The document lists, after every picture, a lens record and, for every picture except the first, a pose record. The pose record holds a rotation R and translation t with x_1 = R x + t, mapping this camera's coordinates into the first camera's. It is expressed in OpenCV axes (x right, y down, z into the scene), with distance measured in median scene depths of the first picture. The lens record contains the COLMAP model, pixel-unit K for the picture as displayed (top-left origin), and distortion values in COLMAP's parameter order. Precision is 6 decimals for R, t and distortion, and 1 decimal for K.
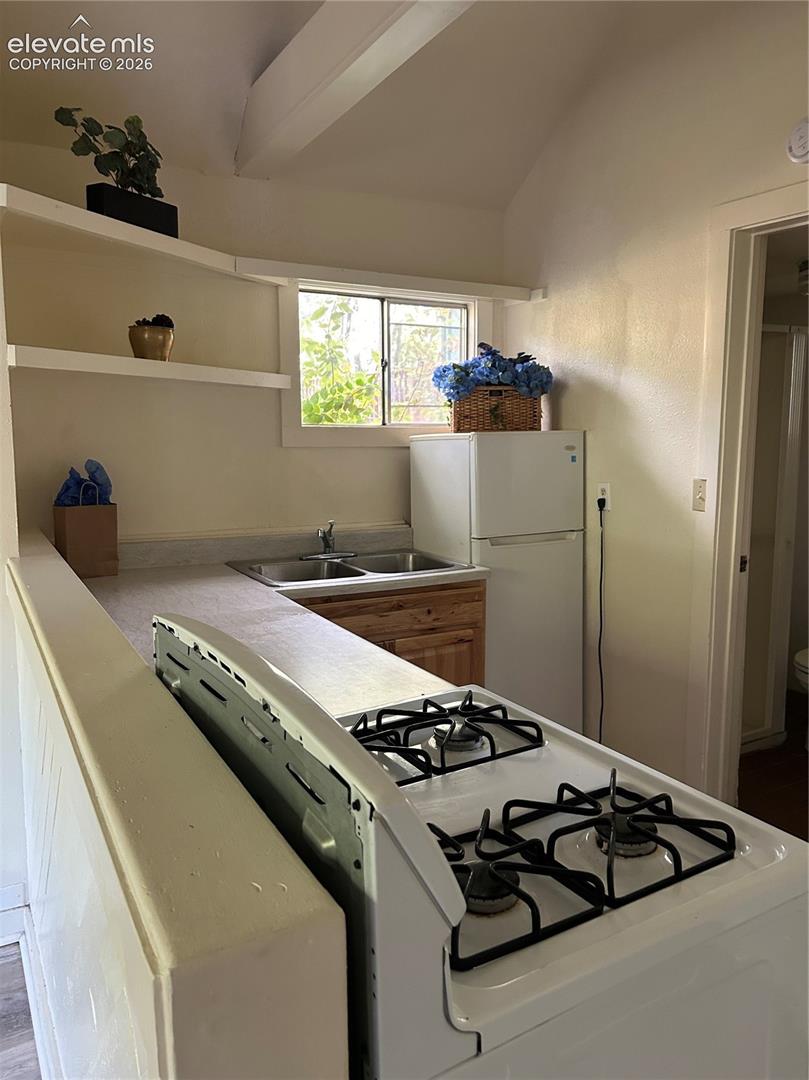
lens RADIAL K [[822.8, 0, 404.5], [0, 822.8, 540.0], [0, 0, 1]] dist [0.078164, -0.077988]
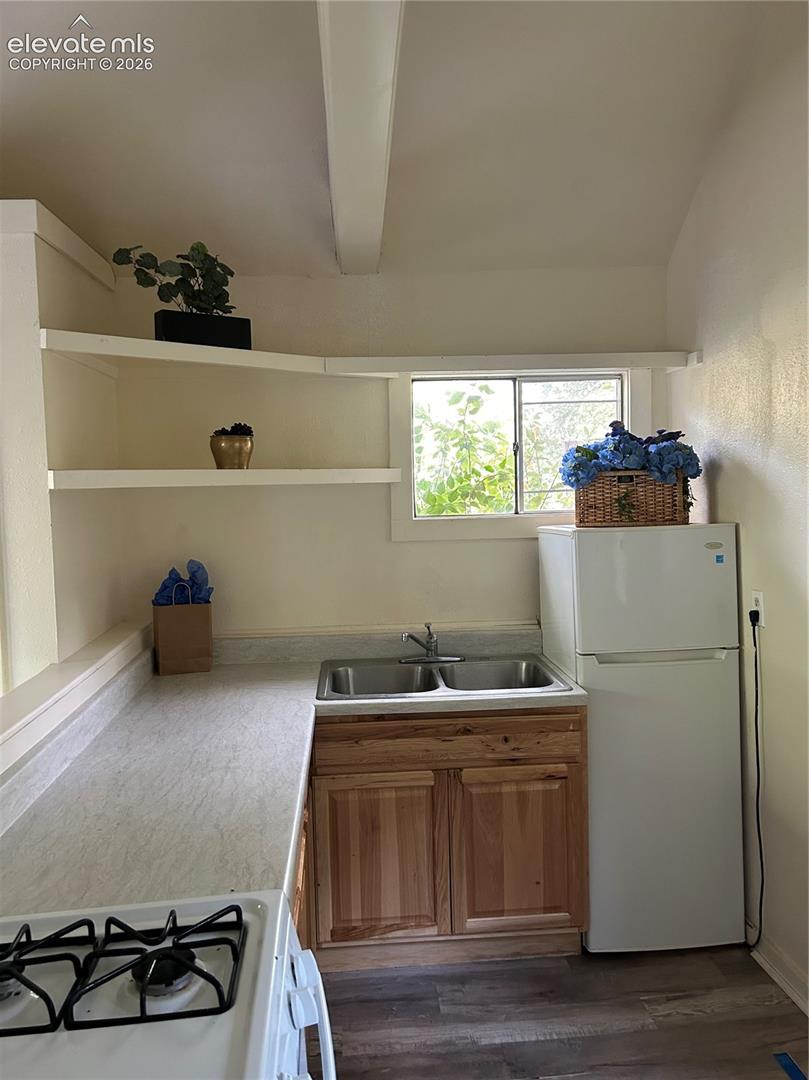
lens RADIAL K [[805.5, 0, 384.9], [0, 805.5, 538.3], [0, 0, 1]] dist [0.112354, -0.206189]
pose [[0.906903, 0.002995, -0.421329, 0.243441], [-0.029775, 0.997930, -0.056996, -0.063432], [0.420286, 0.064234, 0.905115, 0.146120]]
